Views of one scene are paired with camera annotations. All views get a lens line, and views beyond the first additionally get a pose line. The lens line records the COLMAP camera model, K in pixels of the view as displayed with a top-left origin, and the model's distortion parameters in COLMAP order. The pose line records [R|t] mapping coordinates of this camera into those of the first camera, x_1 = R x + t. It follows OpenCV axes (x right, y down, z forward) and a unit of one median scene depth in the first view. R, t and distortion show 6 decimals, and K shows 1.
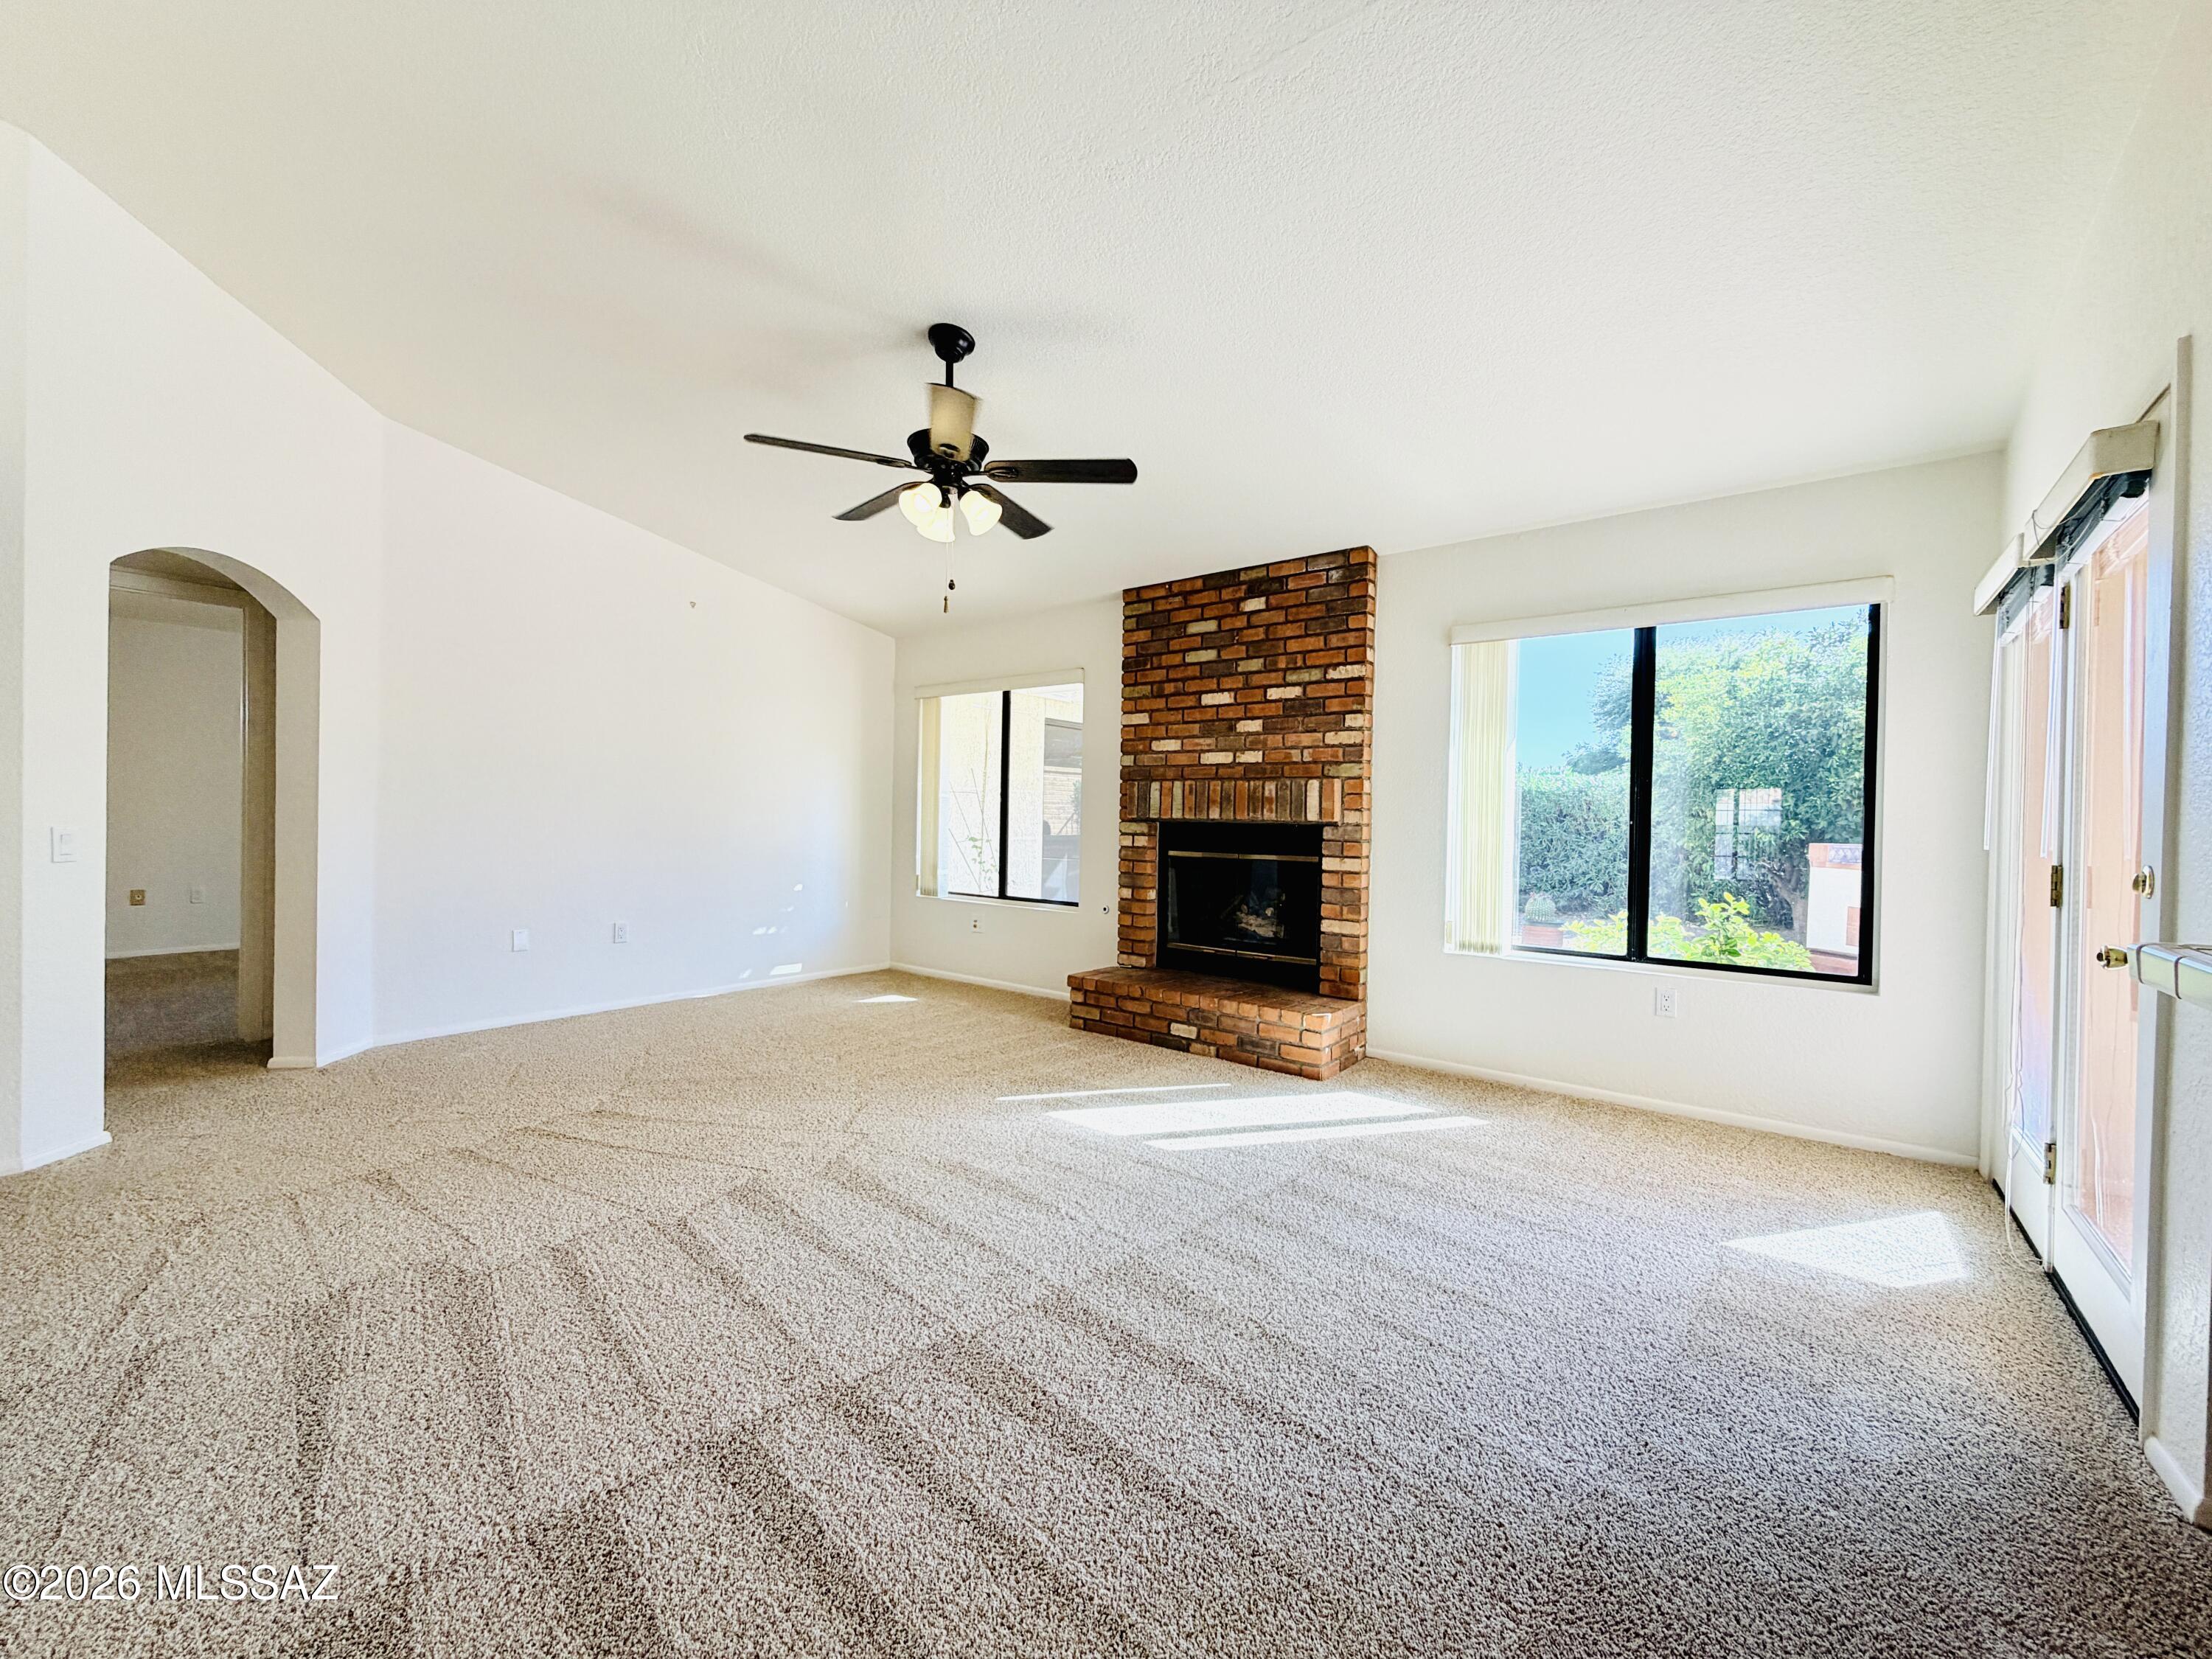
lens RADIAL K [[913.4, 0, 1098.8], [0, 913.4, 836.1], [0, 0, 1]] dist [0.027874, 0.000045]
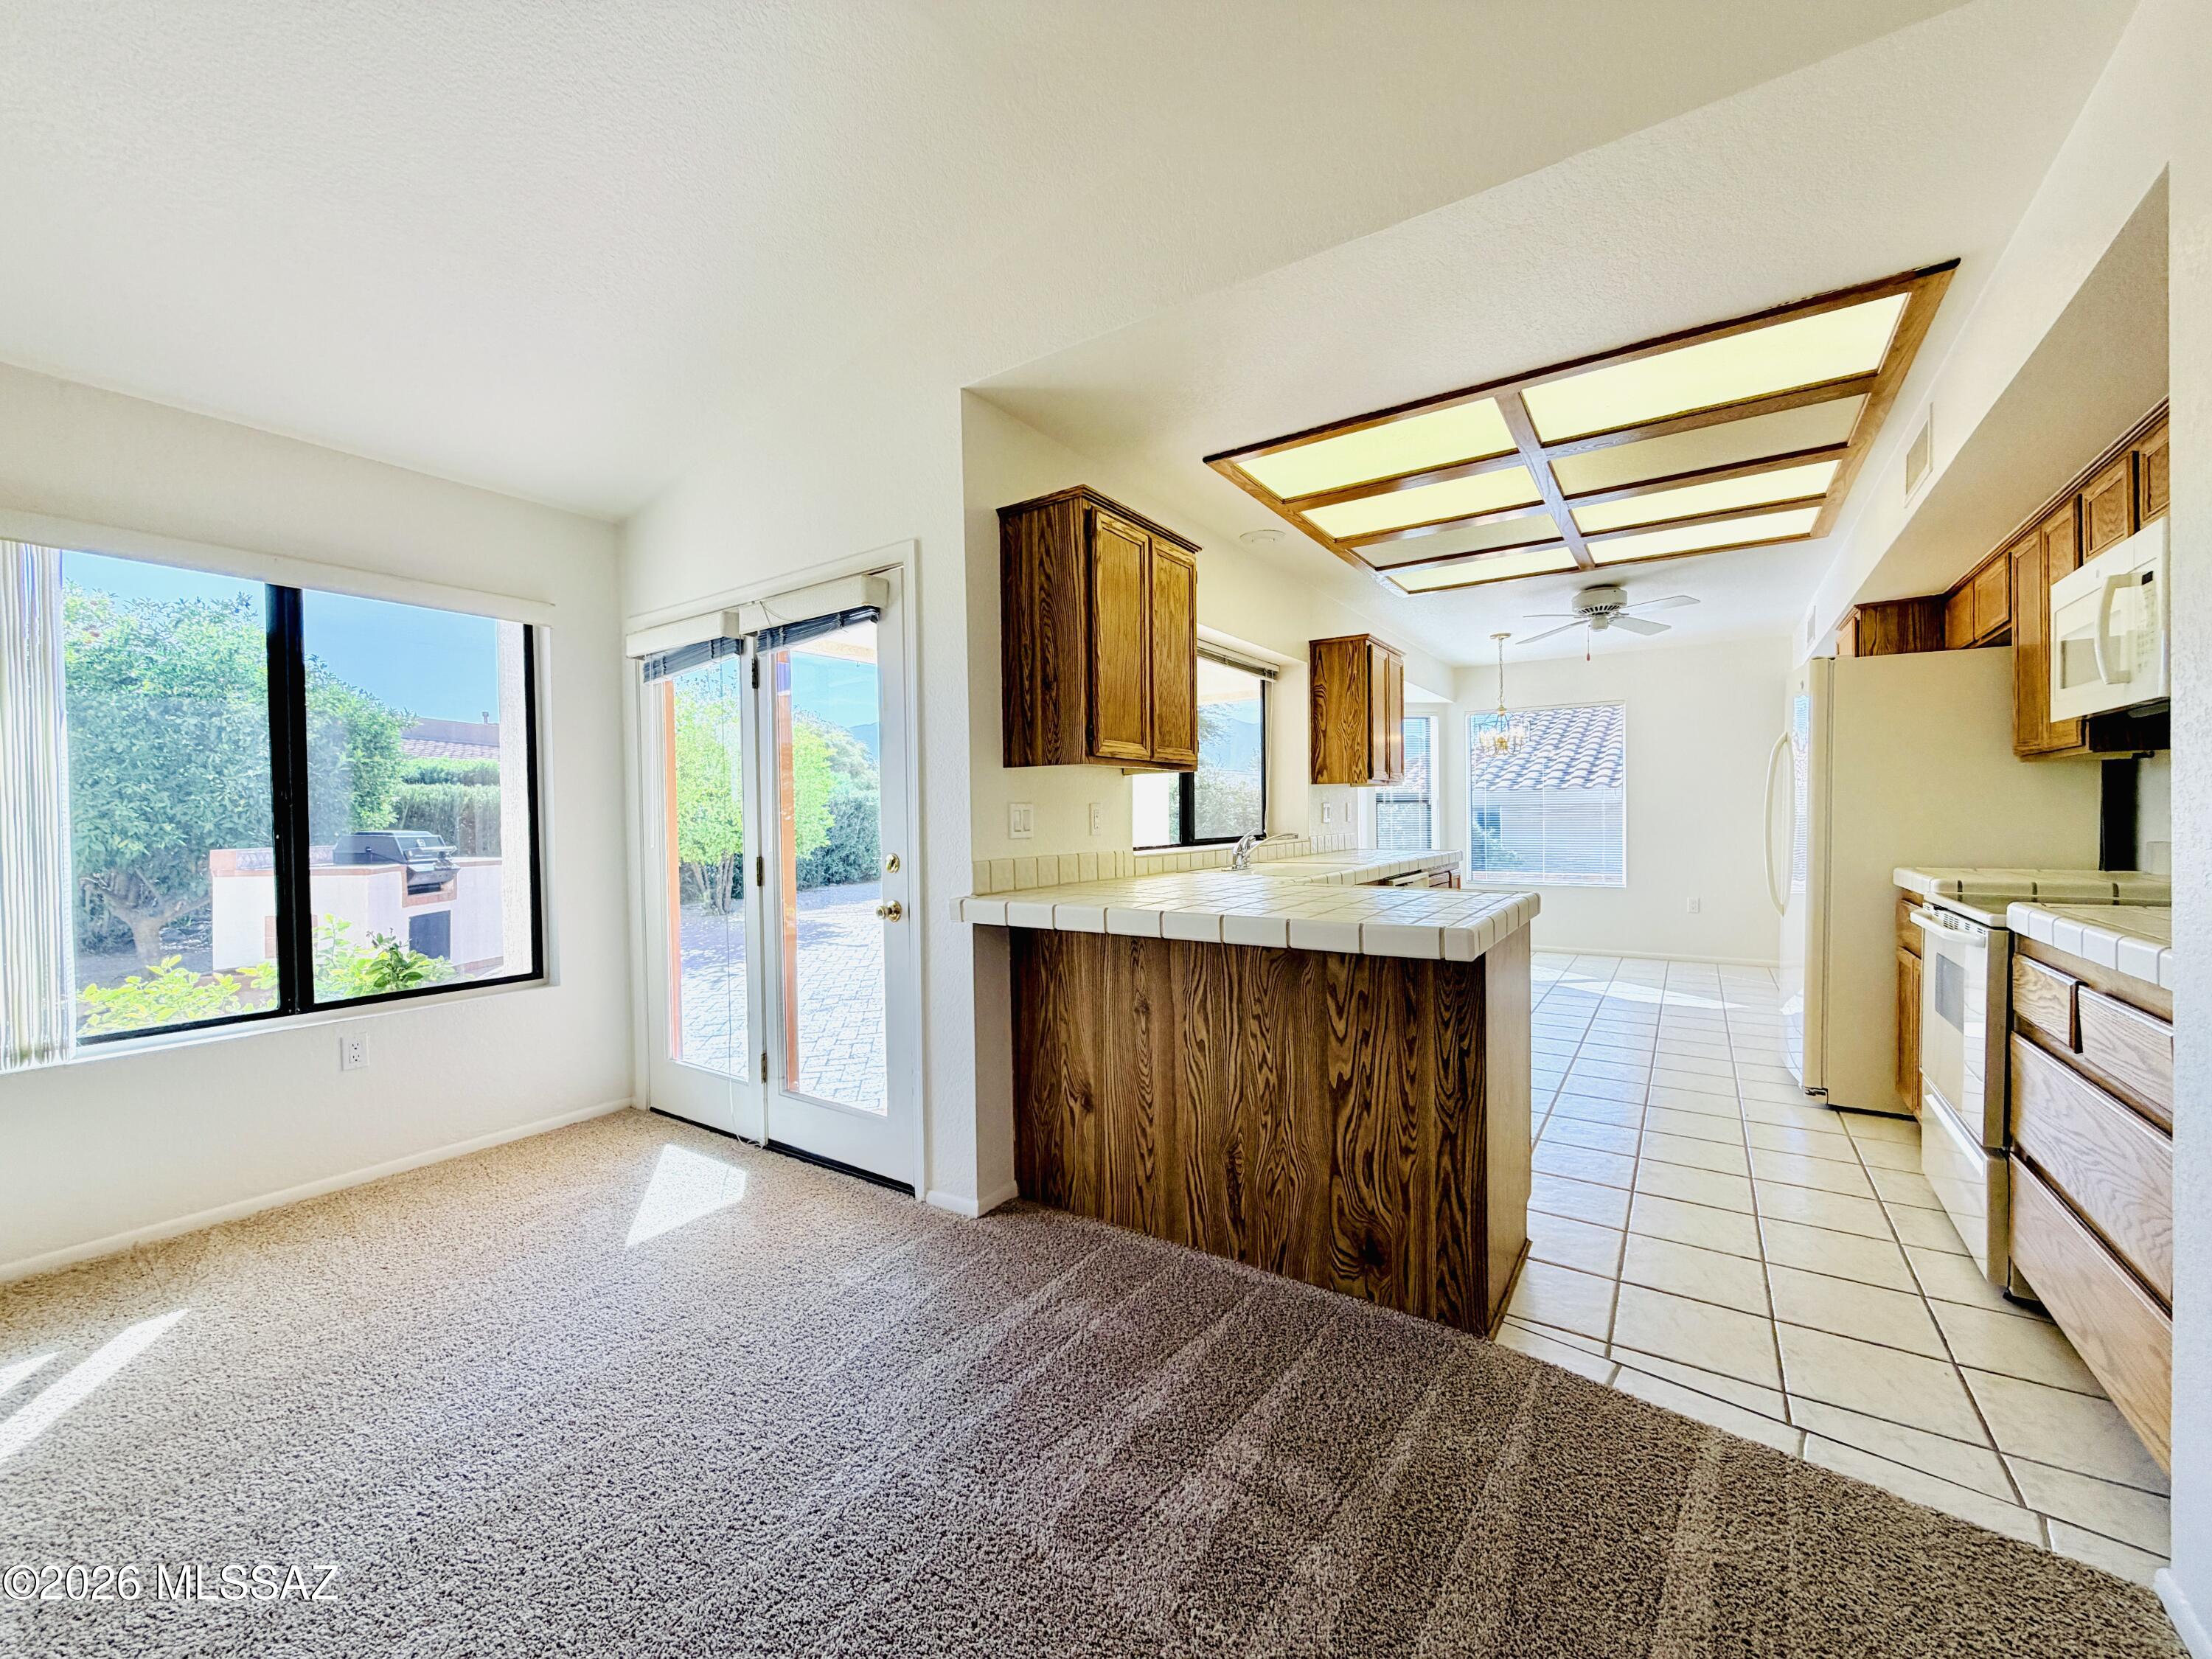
lens RADIAL K [[894.5, 0, 1108.0], [0, 894.5, 842.6], [0, 0, 1]] dist [0.019111, -0.000128]
pose [[-0.063694, -0.045930, 0.996912, -0.245906], [0.029295, 0.998424, 0.047871, -0.028059], [-0.997539, 0.032253, -0.062248, 0.393054]]
